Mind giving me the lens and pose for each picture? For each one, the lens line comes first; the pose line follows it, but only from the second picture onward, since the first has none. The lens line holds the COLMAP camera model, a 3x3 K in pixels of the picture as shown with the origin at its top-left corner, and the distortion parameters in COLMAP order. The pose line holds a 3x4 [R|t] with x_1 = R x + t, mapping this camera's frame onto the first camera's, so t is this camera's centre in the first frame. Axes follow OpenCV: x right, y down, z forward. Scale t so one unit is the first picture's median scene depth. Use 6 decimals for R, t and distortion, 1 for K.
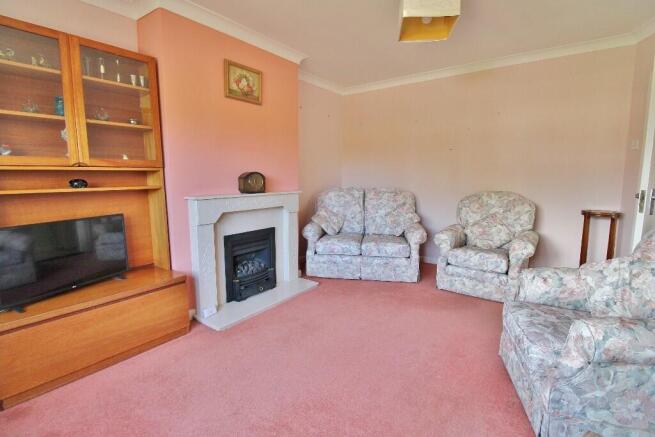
lens RADIAL K [[303.4, 0, 329.5], [0, 303.4, 216.3], [0, 0, 1]] dist [-0.019272, -0.000741]
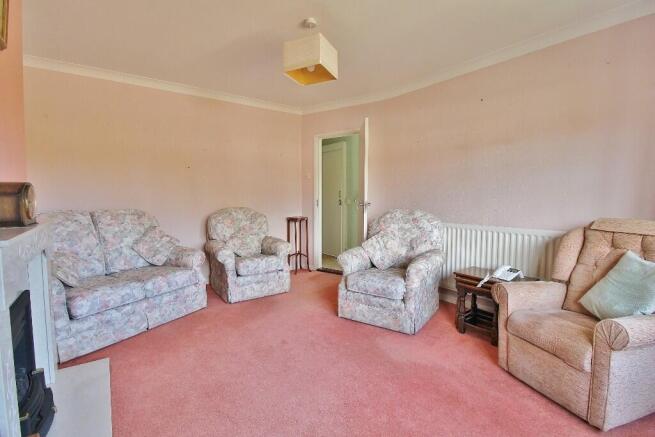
lens RADIAL K [[303.4, 0, 329.6], [0, 303.4, 217.6], [0, 0, 1]] dist [-0.019272, -0.000741]
pose [[0.290996, -0.065584, 0.954474, -0.464143], [0.126103, 0.991573, 0.029687, -0.033599], [-0.948377, 0.111723, 0.296814, 0.324561]]
